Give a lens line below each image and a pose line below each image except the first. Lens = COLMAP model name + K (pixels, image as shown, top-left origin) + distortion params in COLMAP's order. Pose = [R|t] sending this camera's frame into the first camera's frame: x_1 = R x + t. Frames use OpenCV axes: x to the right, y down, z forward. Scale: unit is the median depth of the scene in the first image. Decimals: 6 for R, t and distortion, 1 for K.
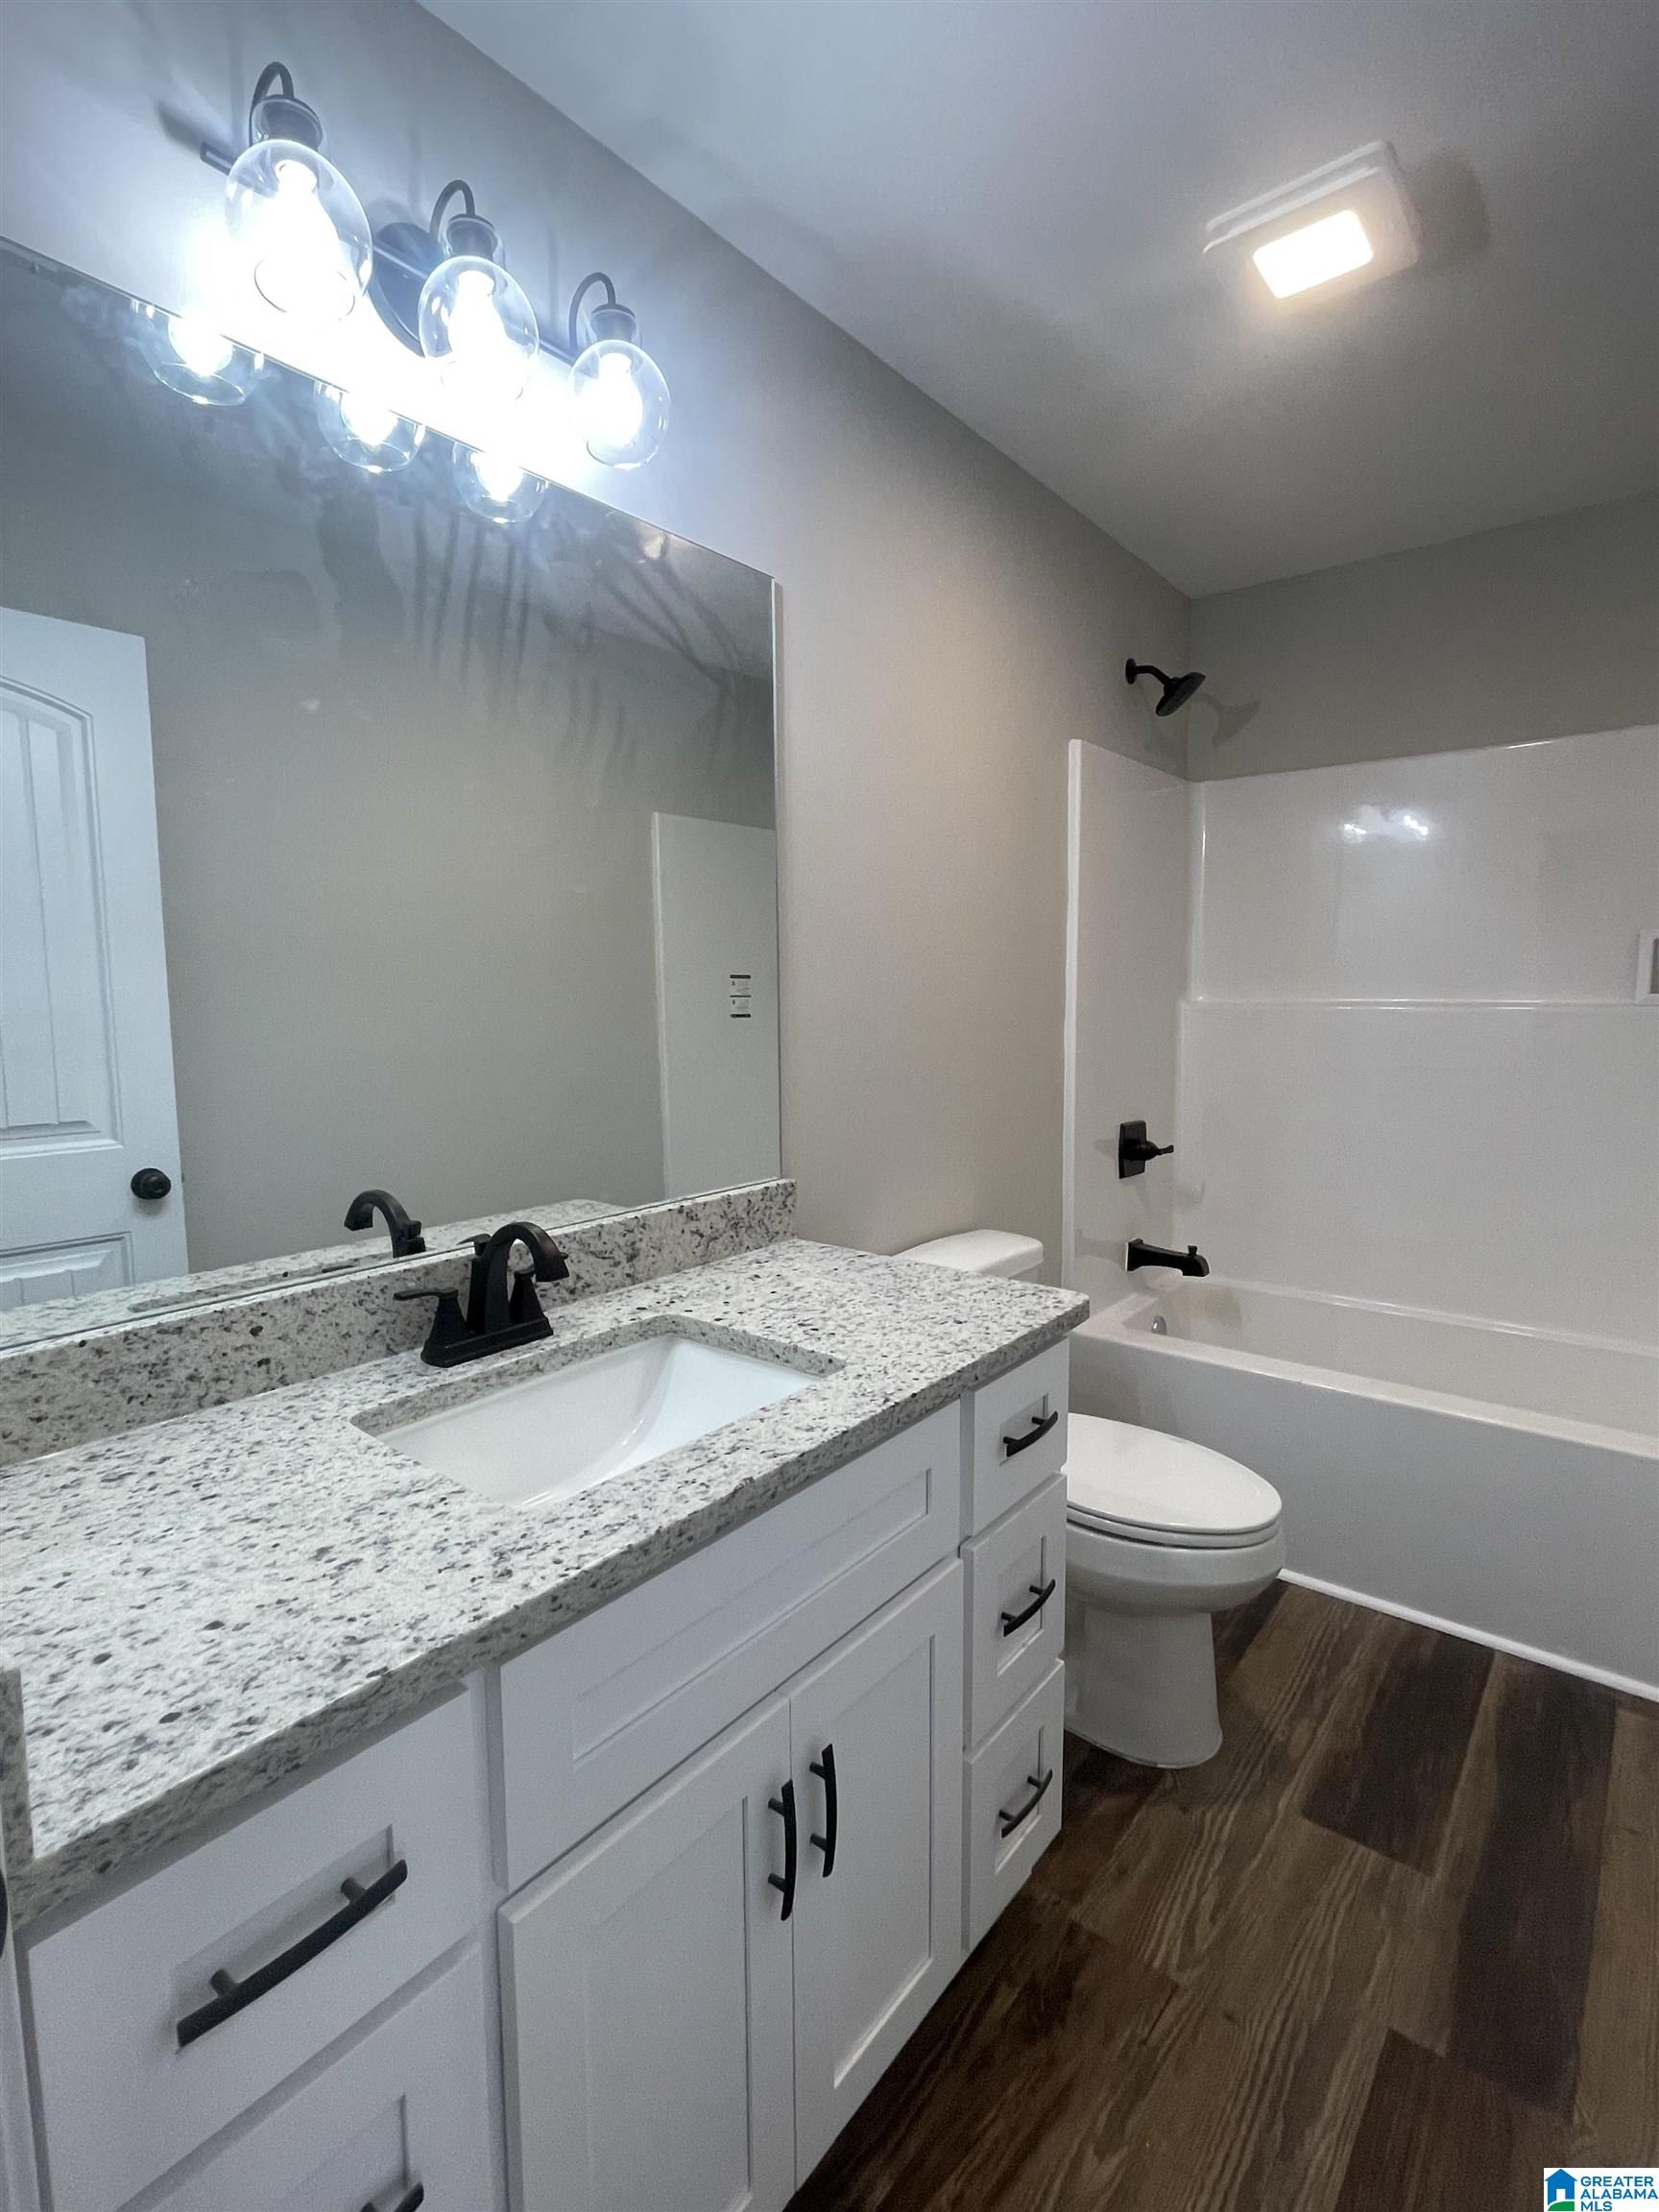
lens RADIAL K [[1049.3, 0, 820.0], [0, 1049.3, 1098.9], [0, 0, 1]] dist [-0.012704, 0.007542]
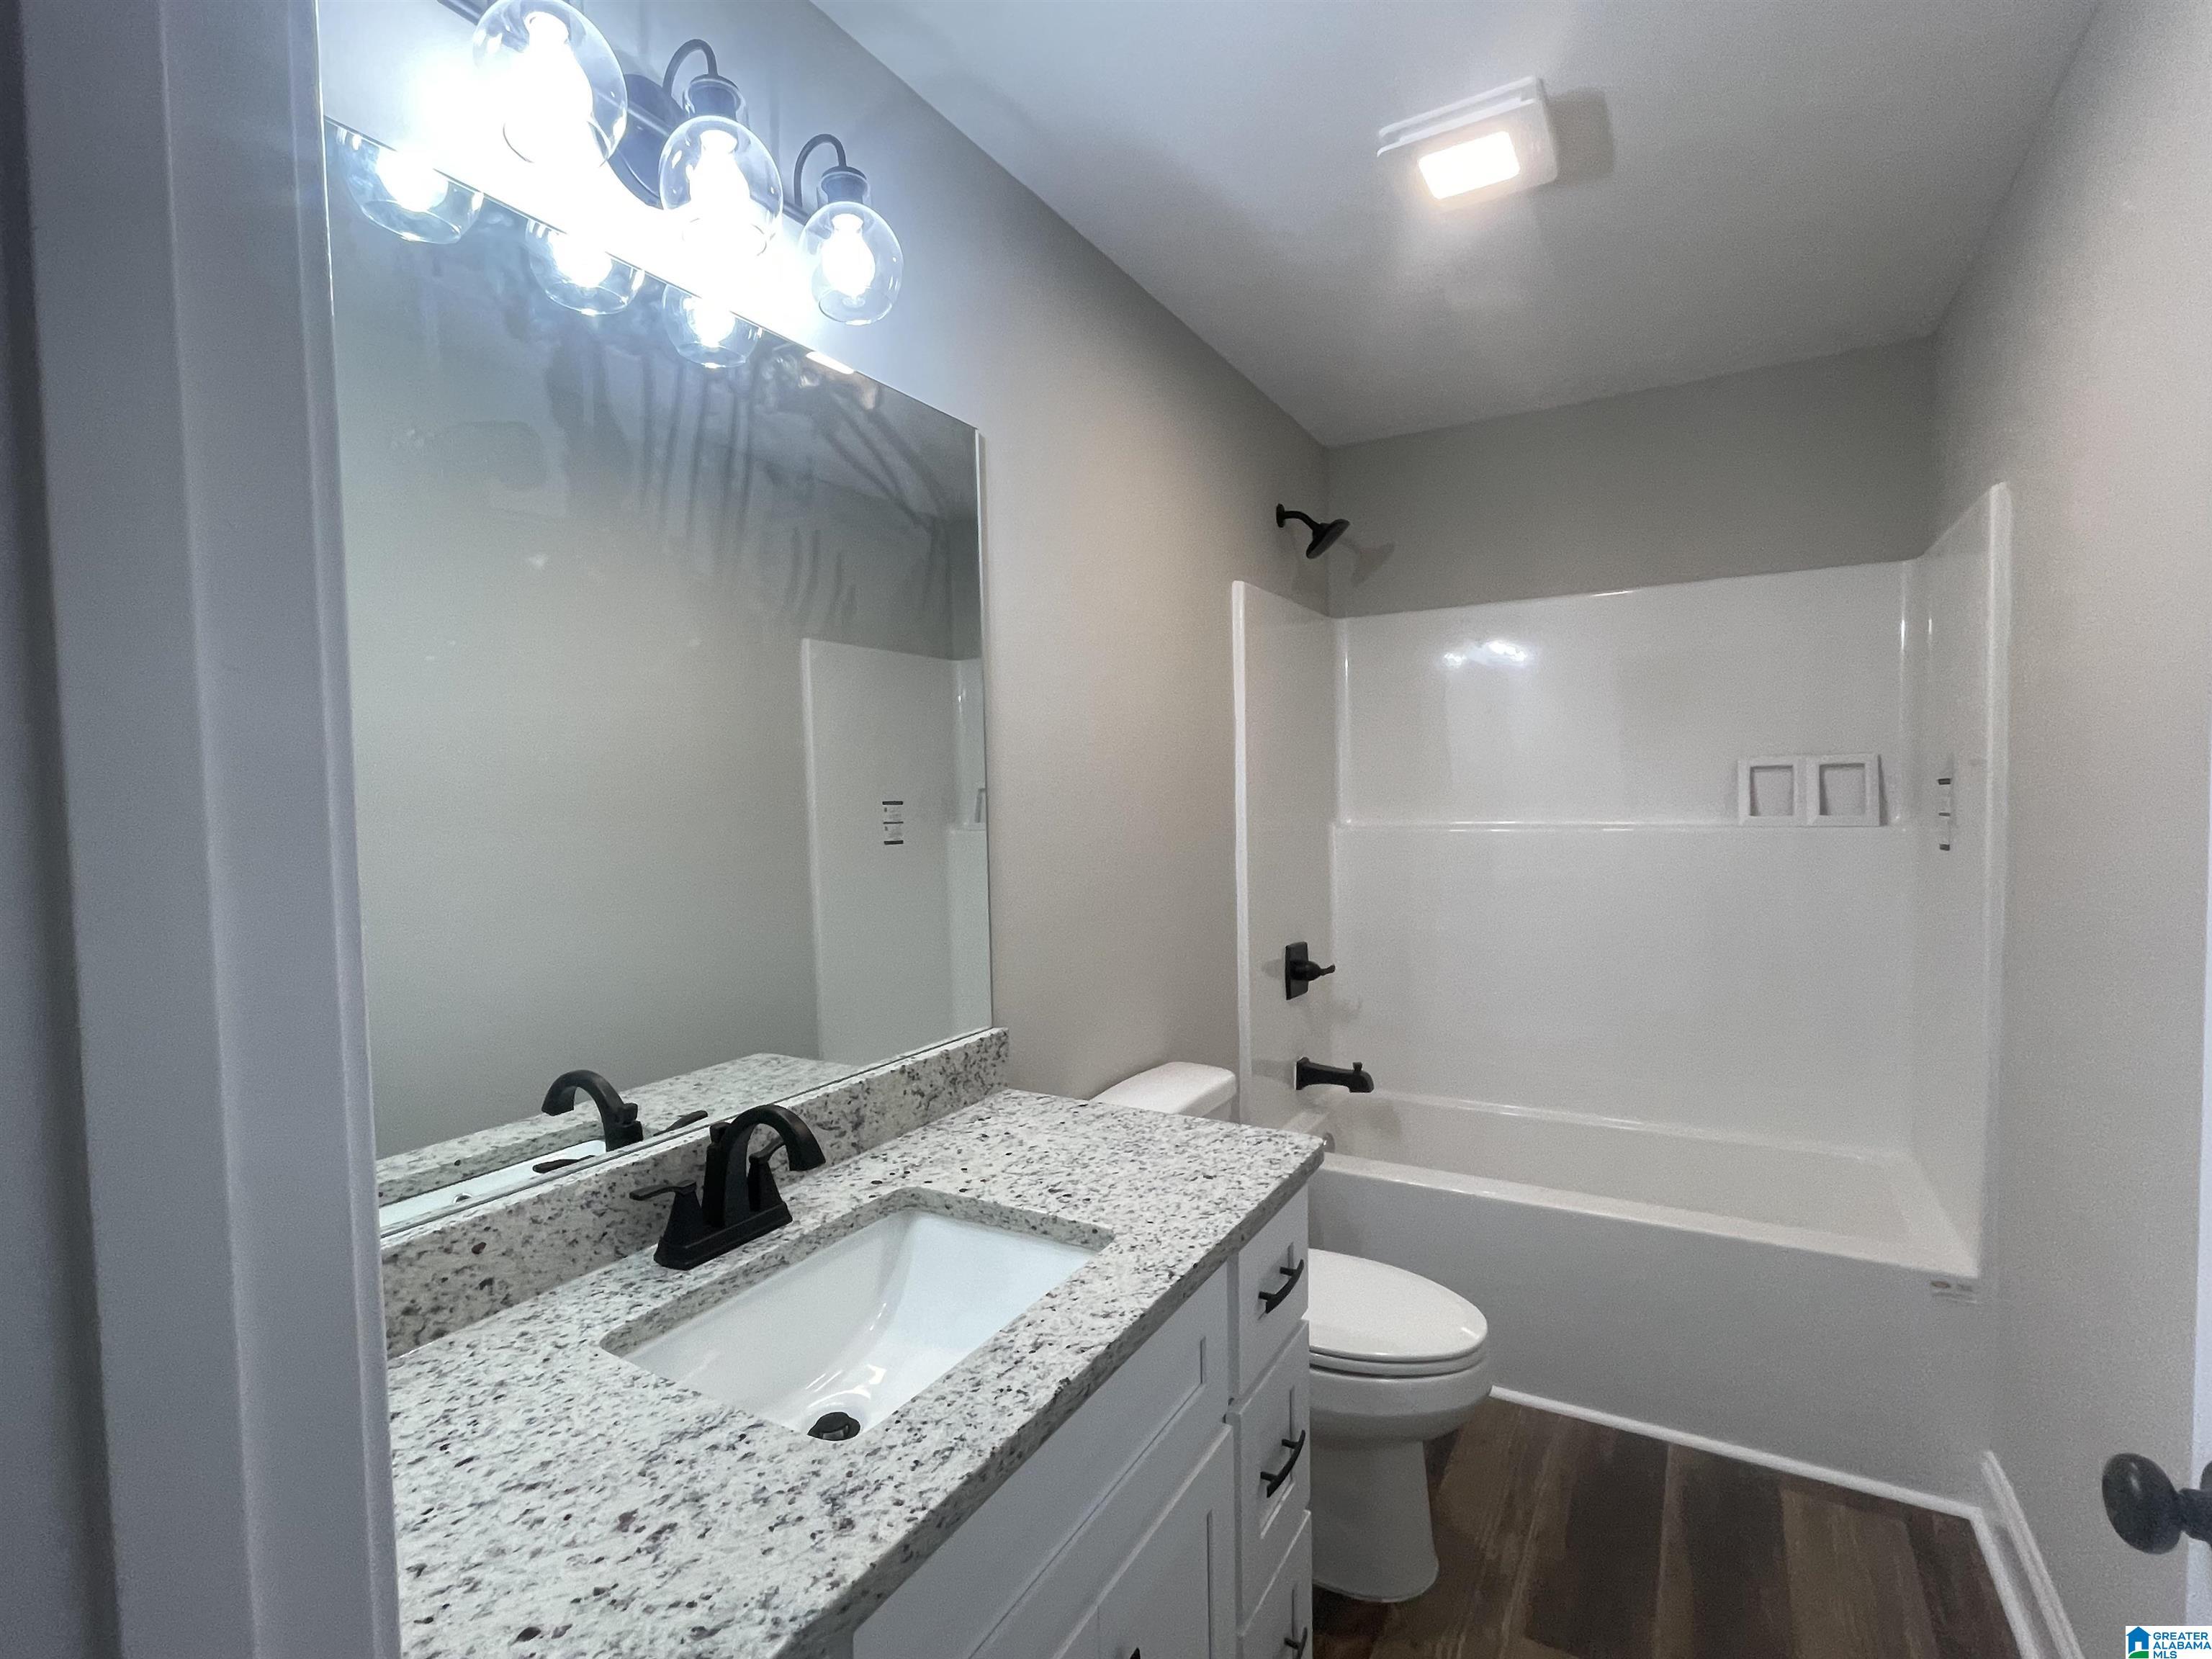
lens RADIAL K [[1049.3, 0, 1094.3], [0, 1049.3, 849.2], [0, 0, 1]] dist [-0.012704, 0.007542]
pose [[0.988411, -0.018274, 0.150695, -0.116854], [0.026775, 0.998151, -0.054571, -0.045646], [-0.149419, 0.057973, 0.987073, 0.014318]]
